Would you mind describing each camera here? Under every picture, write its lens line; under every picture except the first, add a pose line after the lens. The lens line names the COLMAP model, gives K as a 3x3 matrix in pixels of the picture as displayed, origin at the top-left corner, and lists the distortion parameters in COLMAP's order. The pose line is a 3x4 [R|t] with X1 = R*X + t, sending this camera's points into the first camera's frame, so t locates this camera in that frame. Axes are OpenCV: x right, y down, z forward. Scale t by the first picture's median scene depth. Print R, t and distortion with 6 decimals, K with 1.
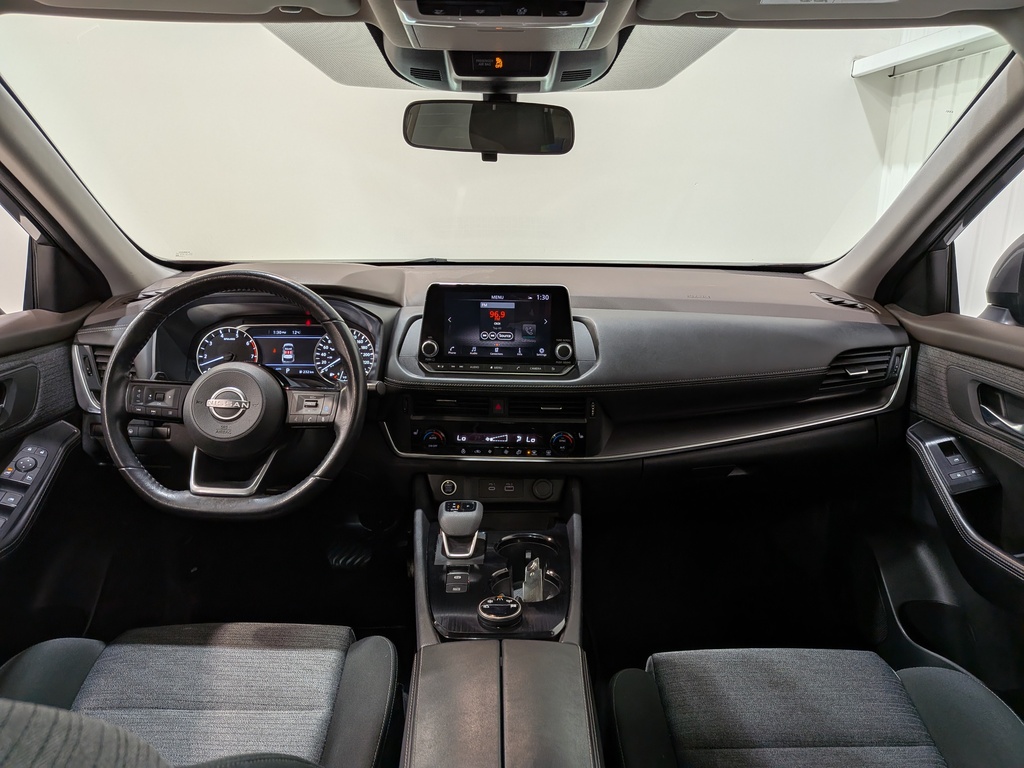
lens RADIAL K [[726.8, 0, 514.5], [0, 726.8, 402.5], [0, 0, 1]] dist [0.091907, -0.162955]
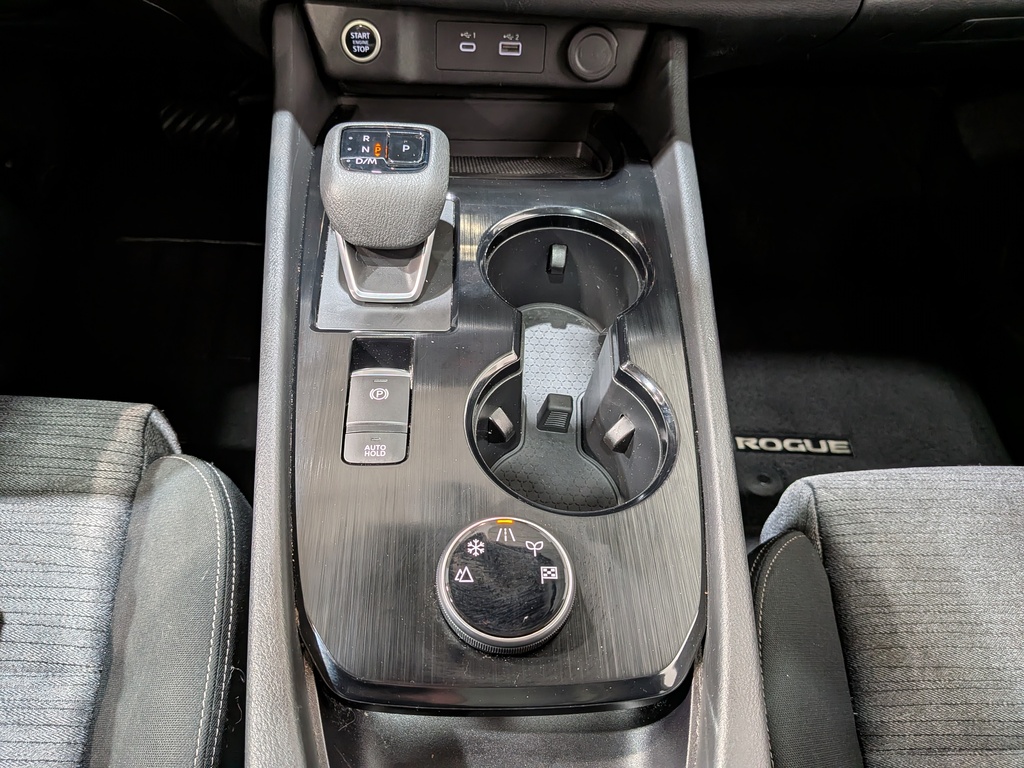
lens RADIAL K [[730.2, 0, 490.8], [0, 730.2, 380.6], [0, 0, 1]] dist [0.095811, -0.188397]
pose [[0.999054, 0.026950, 0.034138, -0.029086], [-0.042207, 0.790268, 0.611306, 0.012803], [-0.010504, -0.612168, 0.790658, 0.588459]]
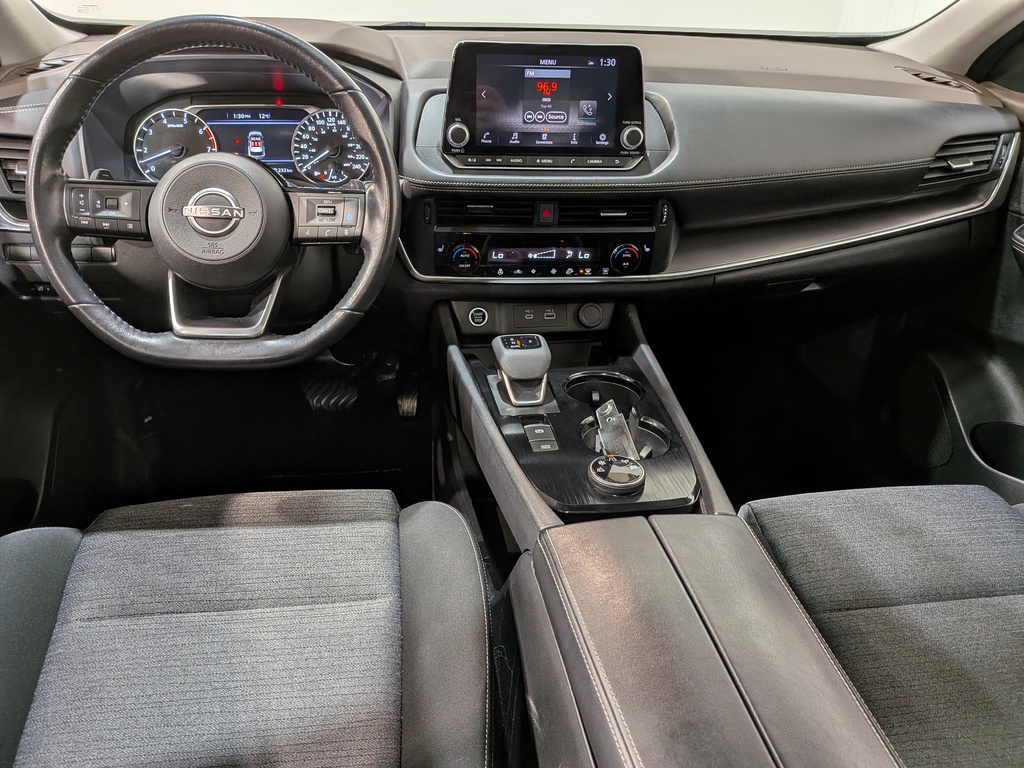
lens RADIAL K [[730.2, 0, 490.8], [0, 730.2, 380.6], [0, 0, 1]] dist [0.095811, -0.188397]
pose [[0.994146, -0.038288, 0.101034, -0.169949], [0.015174, 0.975315, 0.220298, 0.006630], [-0.106975, -0.217475, 0.970186, 0.197107]]
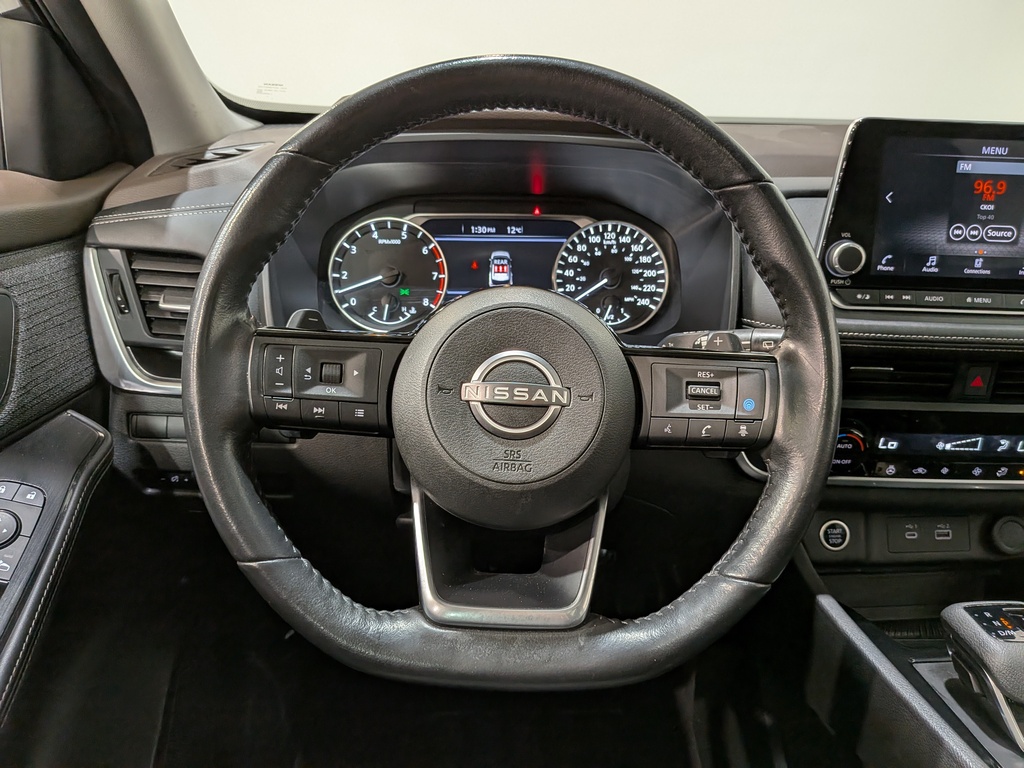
lens RADIAL K [[741.1, 0, 529.3], [0, 741.1, 378.9], [0, 0, 1]] dist [0.062053, -0.112923]
pose [[0.999360, 0.001134, 0.035766, -0.339326], [-0.003474, 0.997851, 0.065431, -0.027307], [-0.035615, -0.065513, 0.997216, 0.516857]]
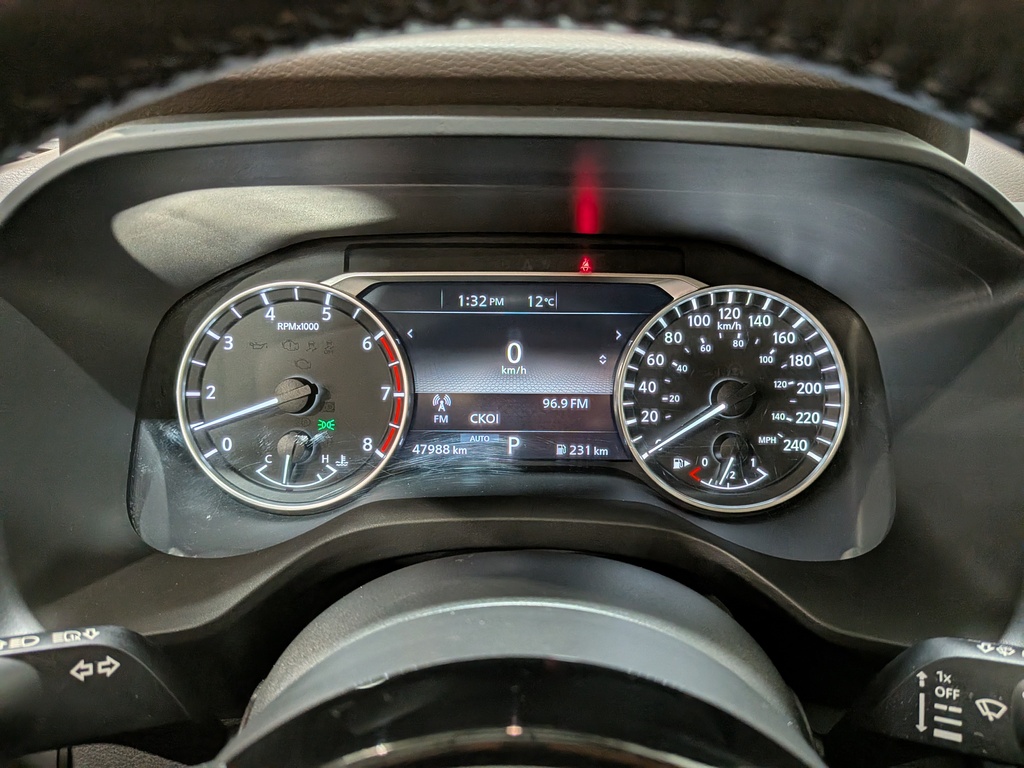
lens RADIAL K [[784.7, 0, 512.0], [0, 784.7, 384.0], [0, 0, 1]] dist [0.048195, -0.001447]
pose [[0.999745, 0.010343, -0.020082, -0.335347], [-0.008266, 0.994860, 0.100918, -0.104564], [0.021023, -0.100727, 0.994692, 0.788398]]
